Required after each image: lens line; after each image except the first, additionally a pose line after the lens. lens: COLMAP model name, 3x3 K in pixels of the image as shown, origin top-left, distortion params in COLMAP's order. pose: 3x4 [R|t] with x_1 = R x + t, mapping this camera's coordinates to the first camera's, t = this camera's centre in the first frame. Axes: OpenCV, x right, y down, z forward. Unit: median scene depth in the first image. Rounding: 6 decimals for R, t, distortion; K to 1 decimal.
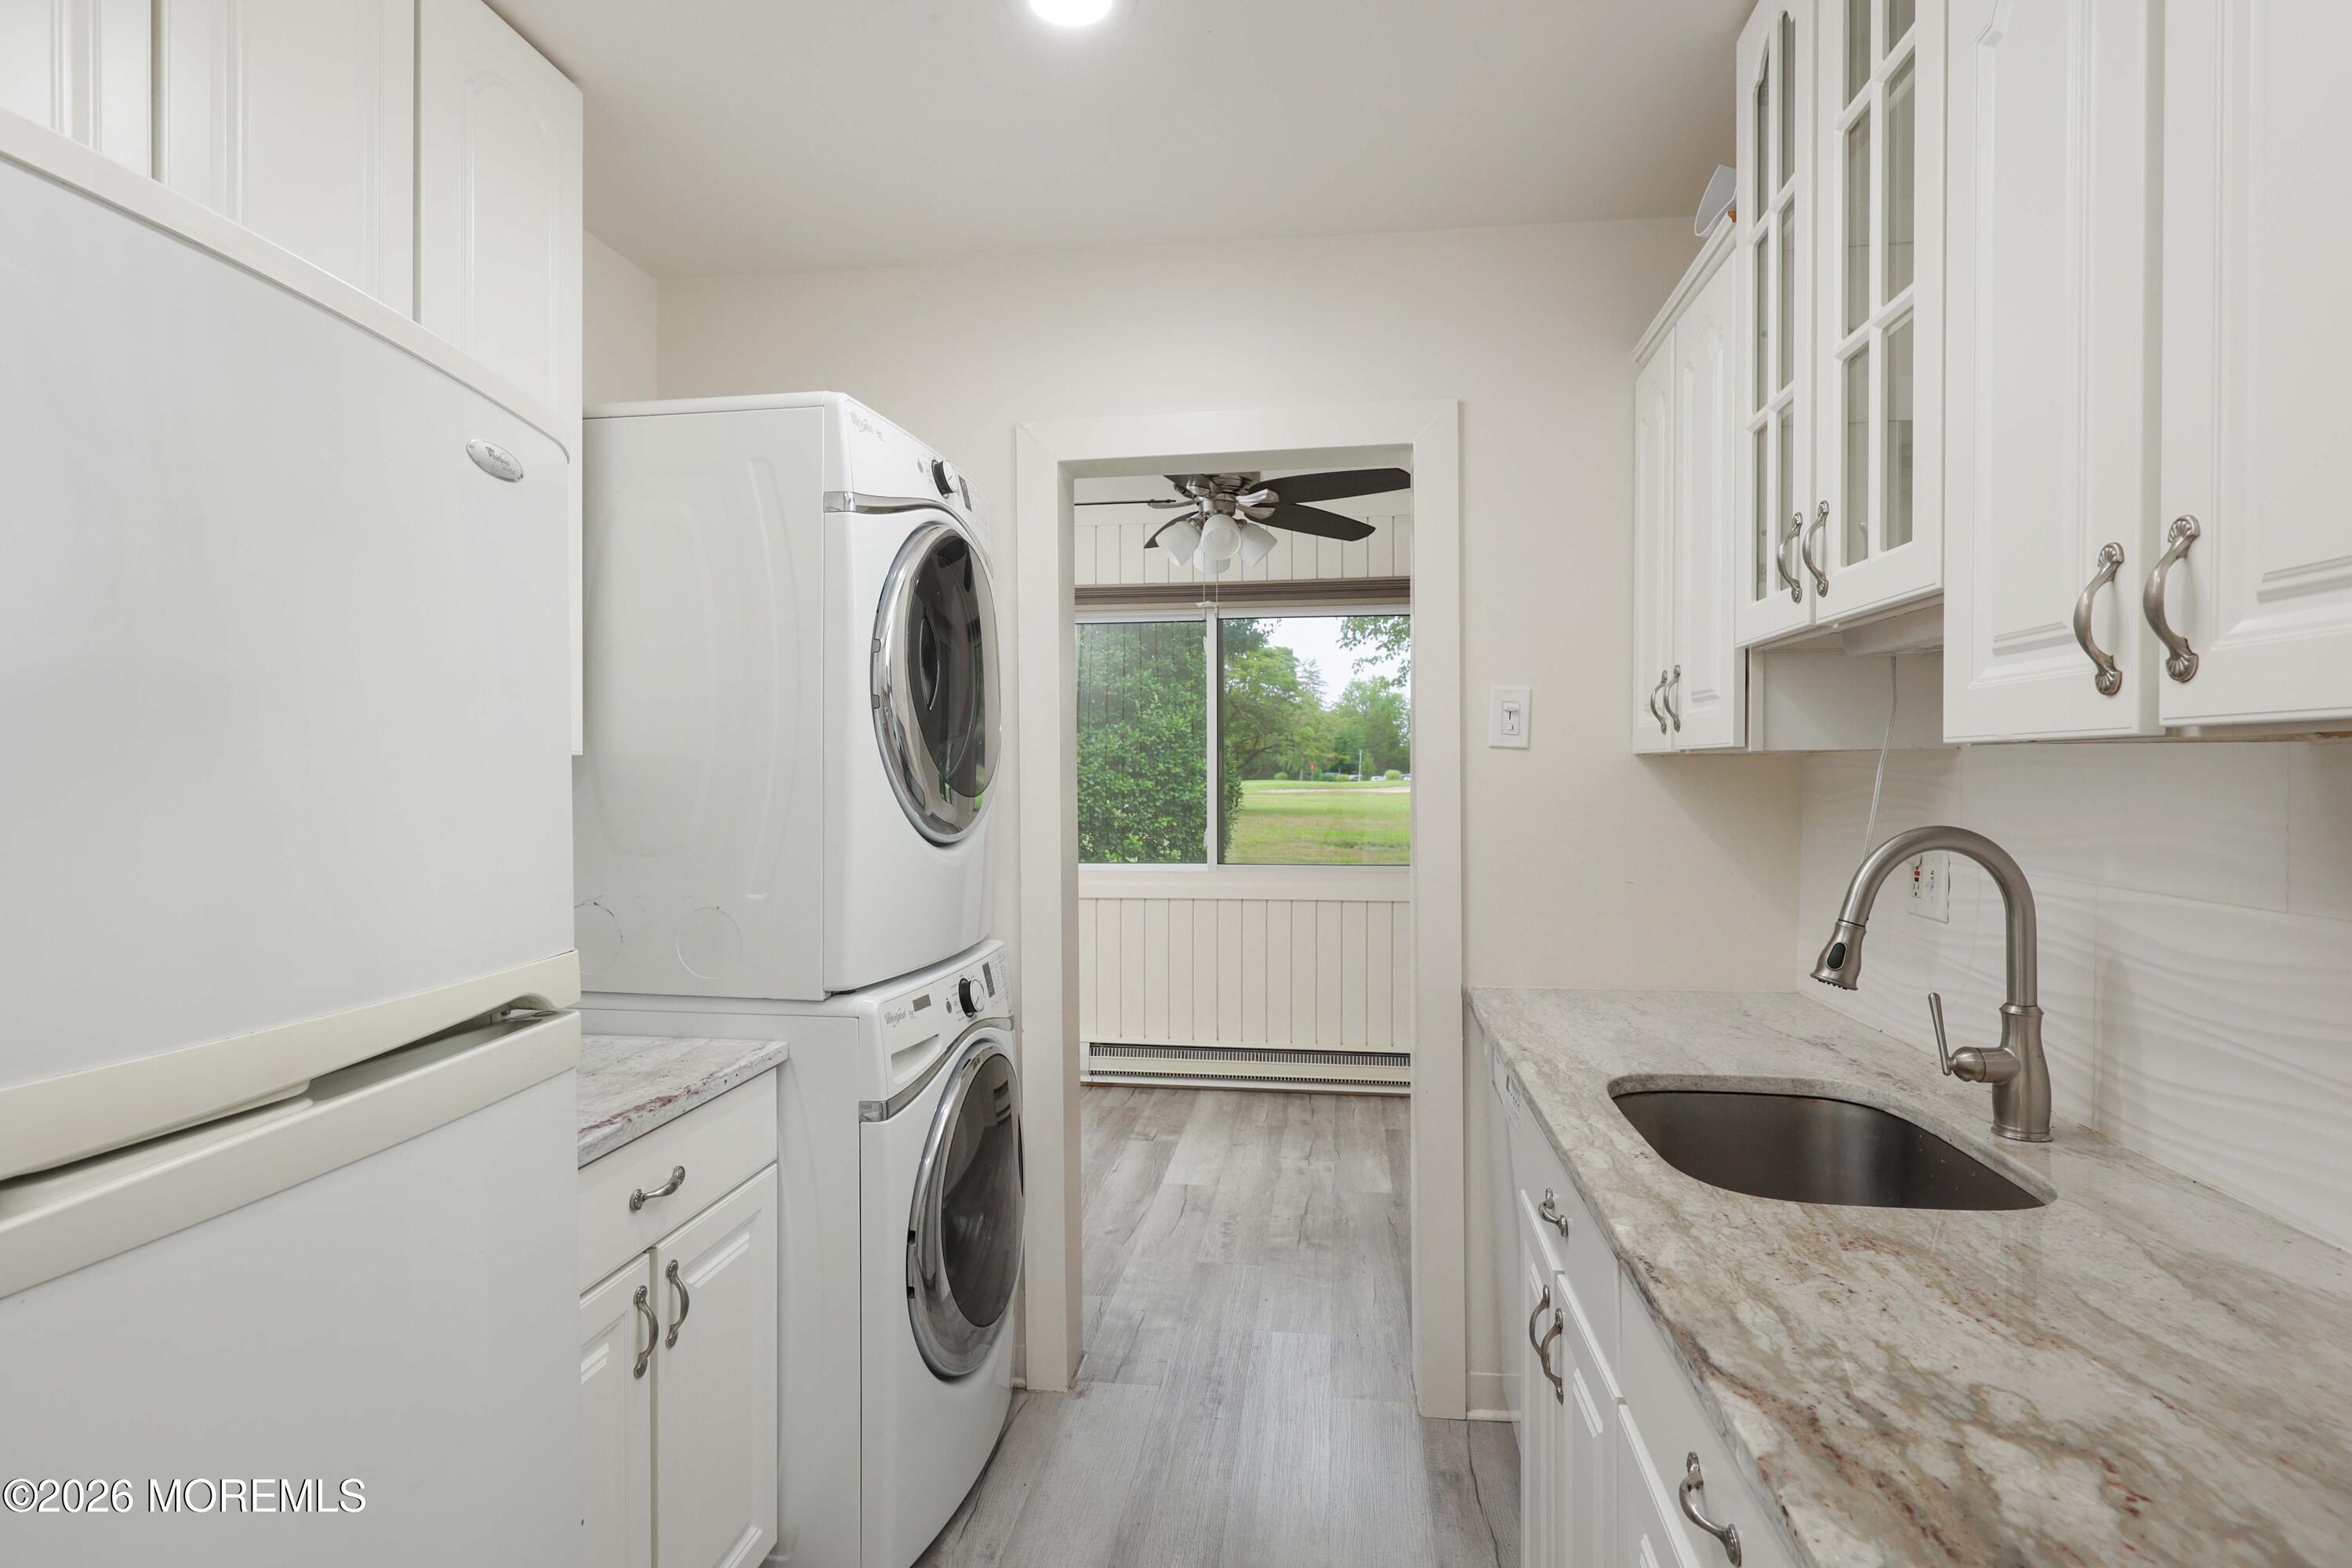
lens RADIAL K [[1177.6, 0, 1171.3], [0, 1177.6, 788.2], [0, 0, 1]] dist [-0.003401, 0.001845]
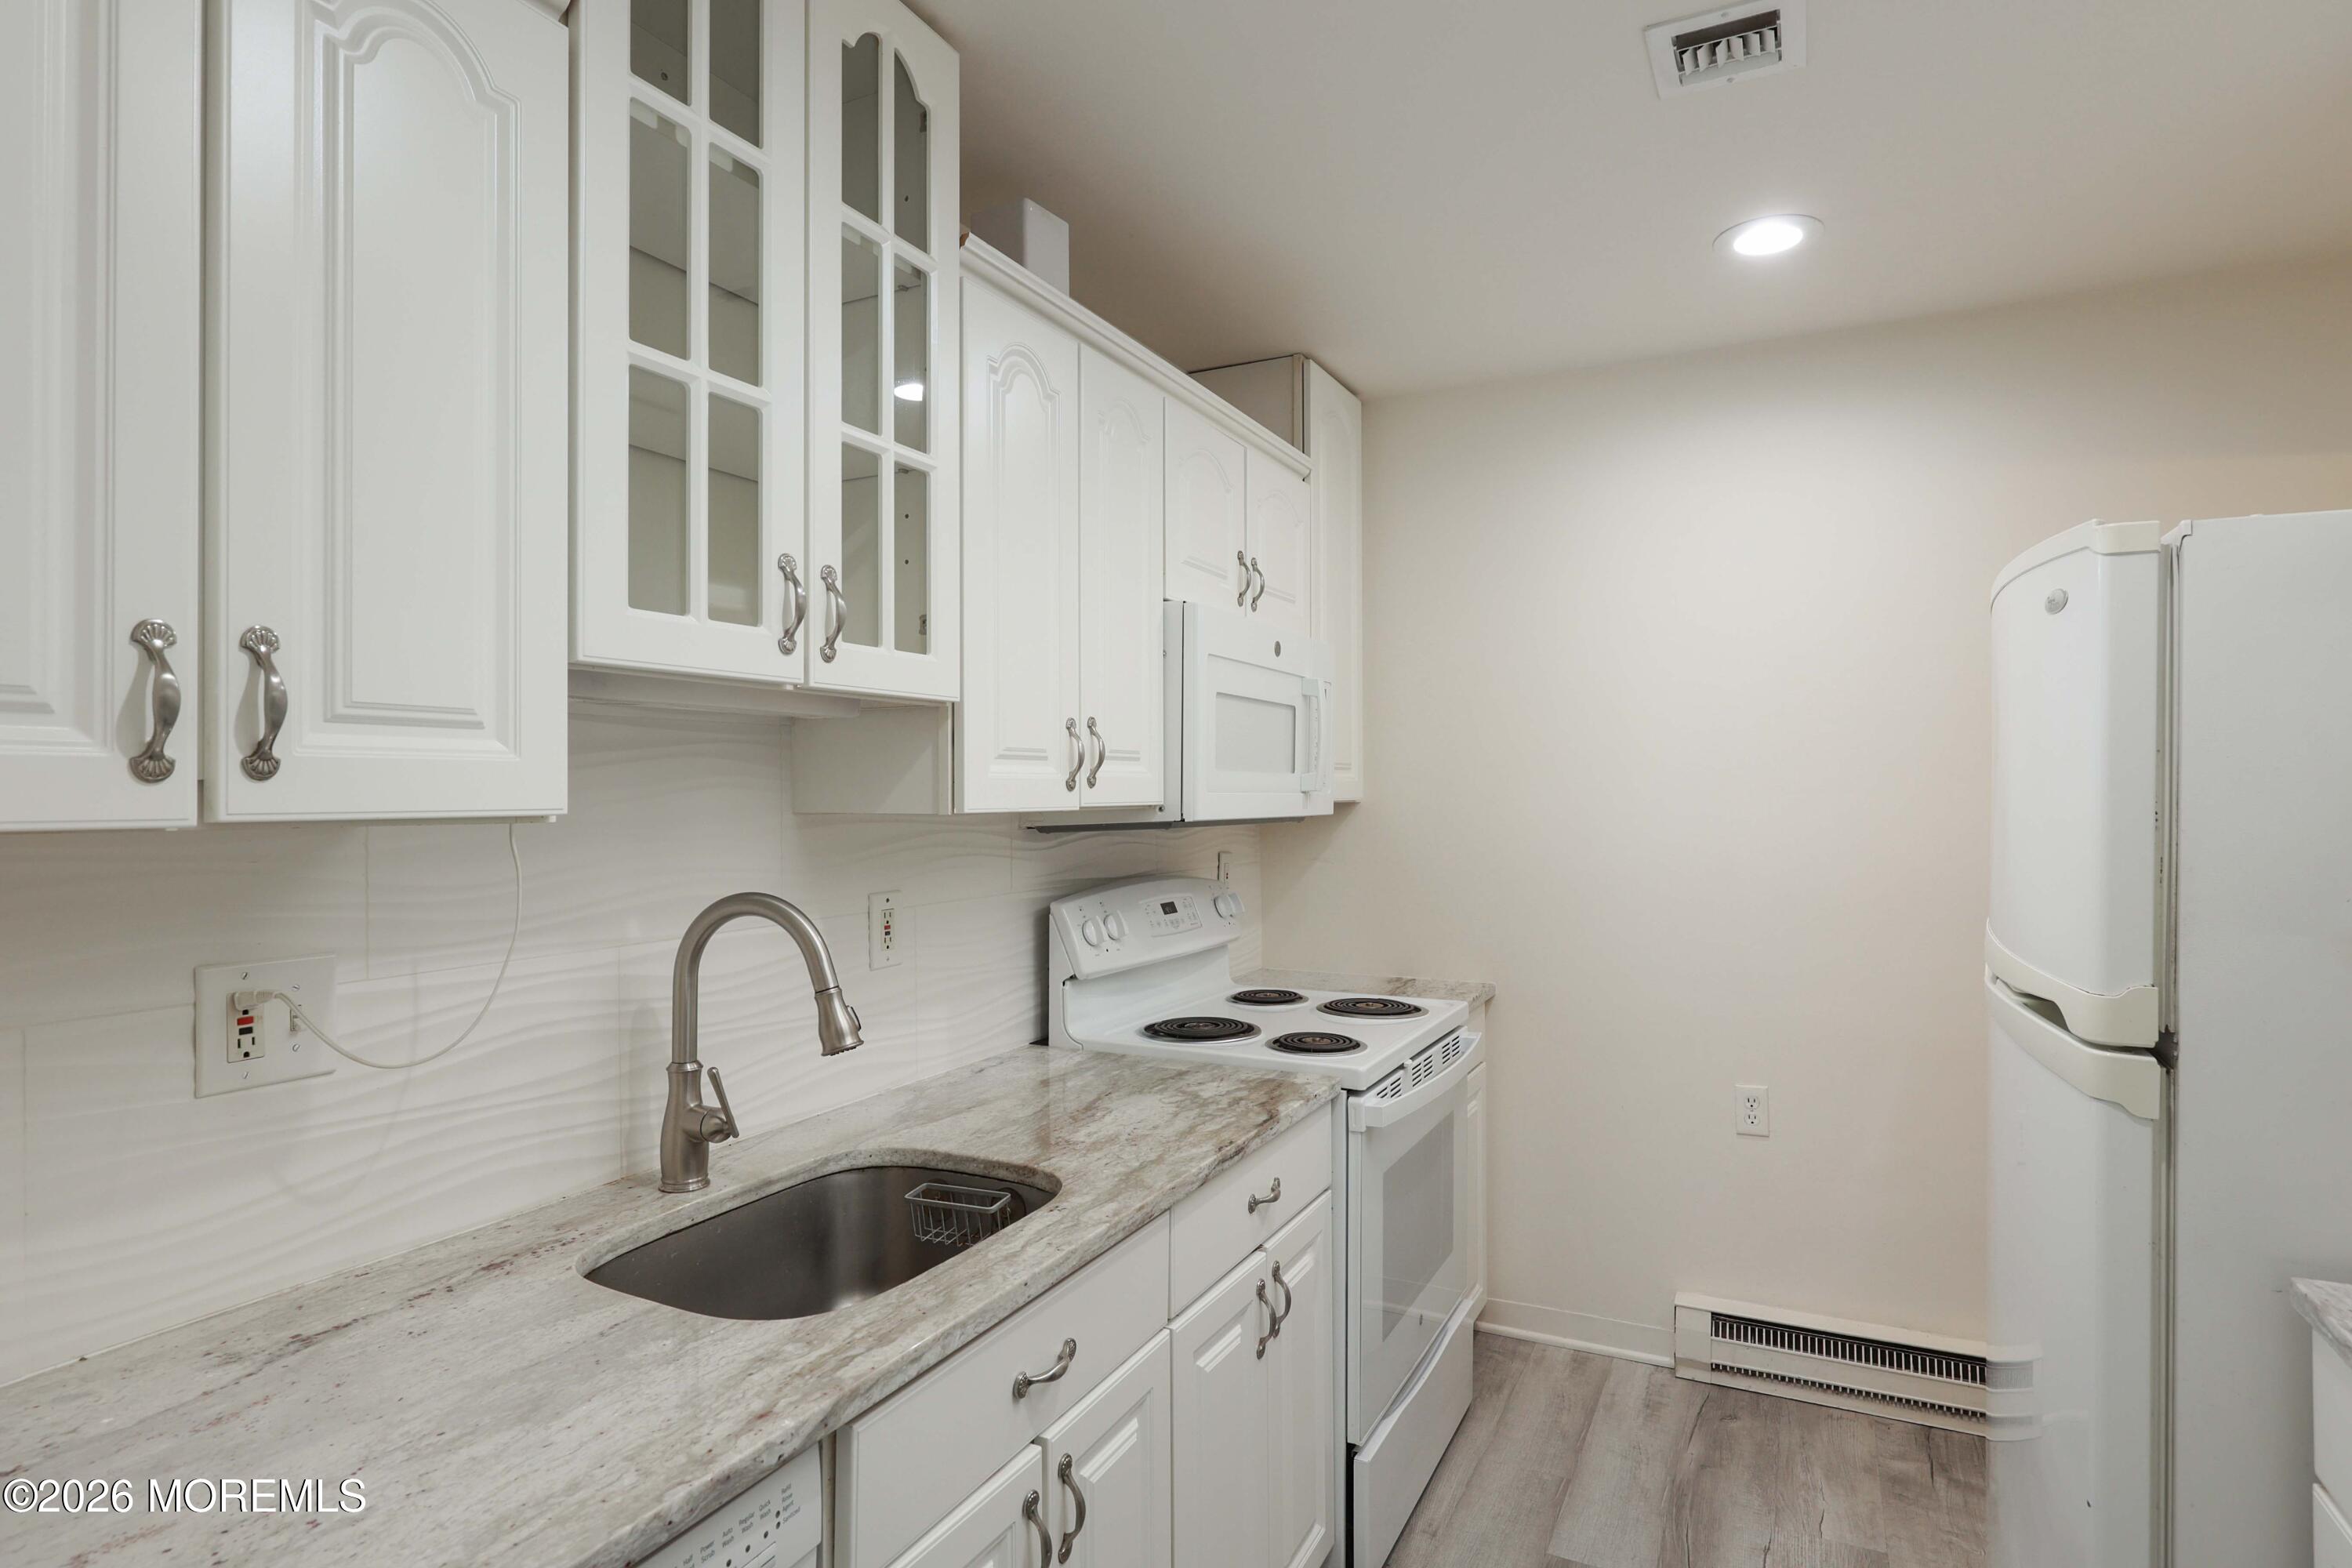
lens RADIAL K [[1270.7, 0, 1168.8], [0, 1270.7, 786.3], [0, 0, 1]] dist [-0.021865, -0.000329]
pose [[-0.946517, 0.011531, 0.322447, -0.040916], [0.015065, 0.999851, 0.008467, -0.048308], [-0.322301, 0.012872, -0.946550, 1.449124]]
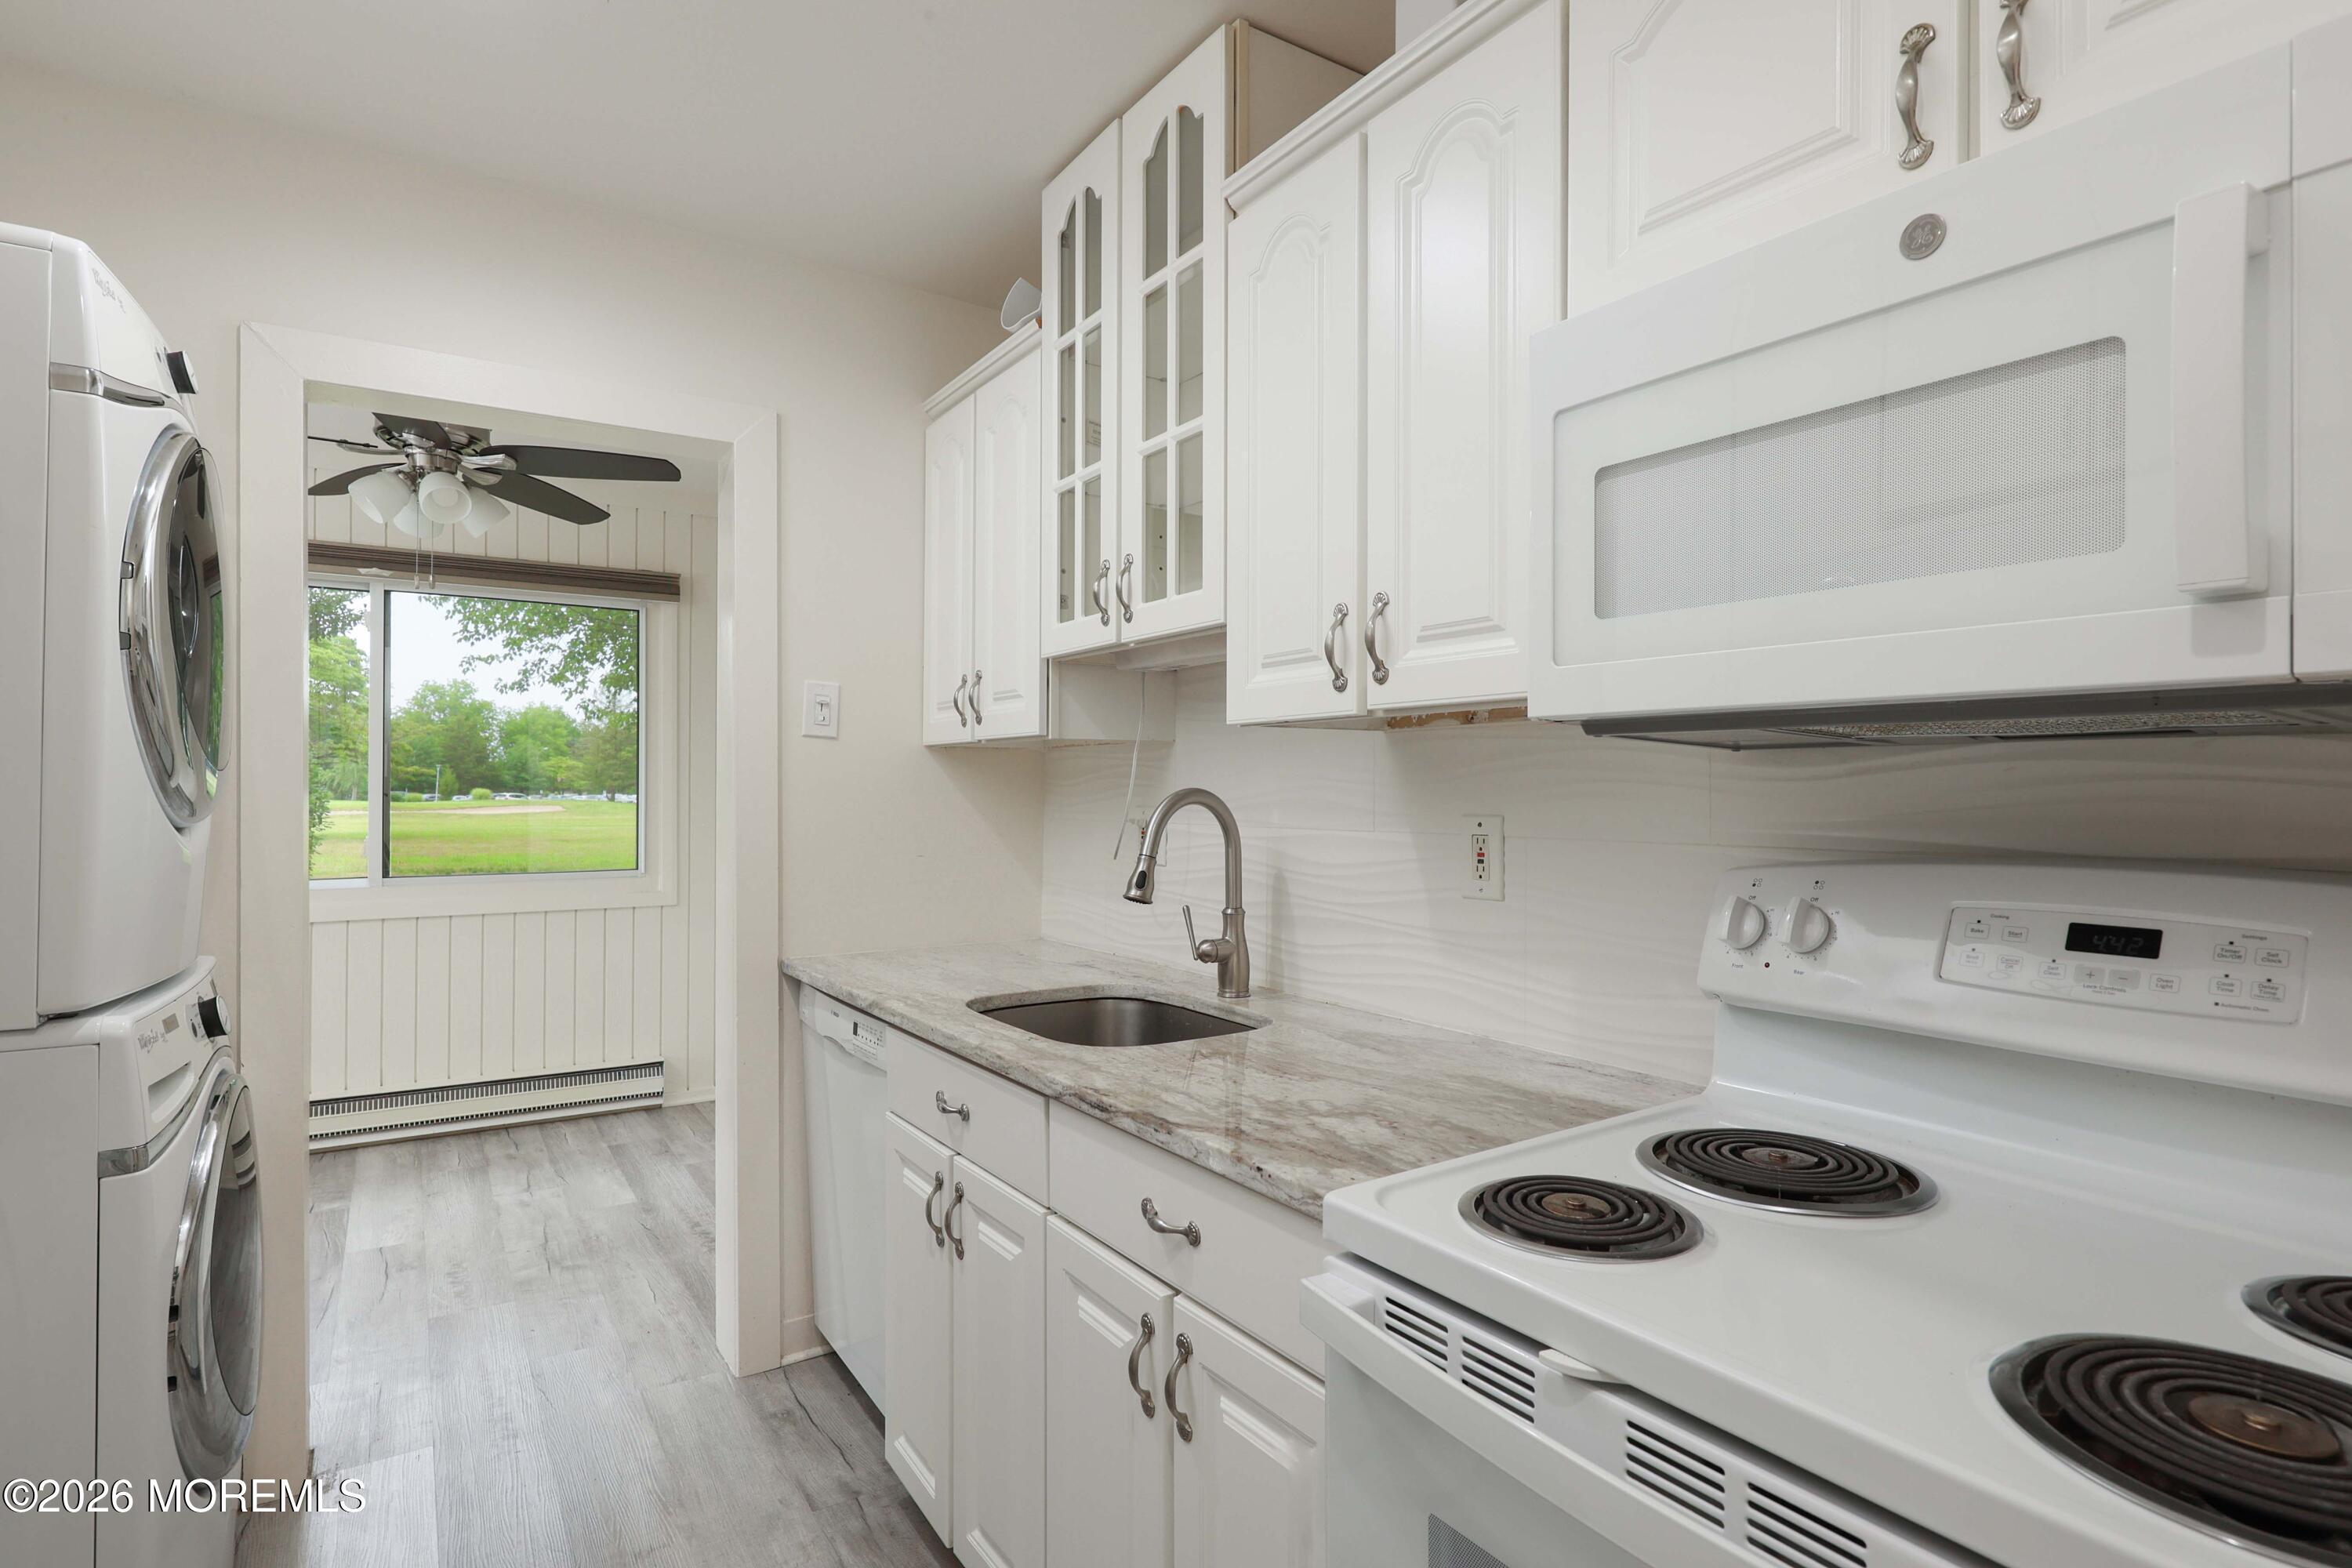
lens RADIAL K [[1177.6, 0, 1190.9], [0, 1177.6, 792.9], [0, 0, 1]] dist [-0.003401, 0.001845]
pose [[0.744296, 0.002703, 0.667844, -0.241383], [0.006077, 0.999923, -0.010820, 0.040585], [-0.667822, 0.012112, 0.744223, -0.060982]]
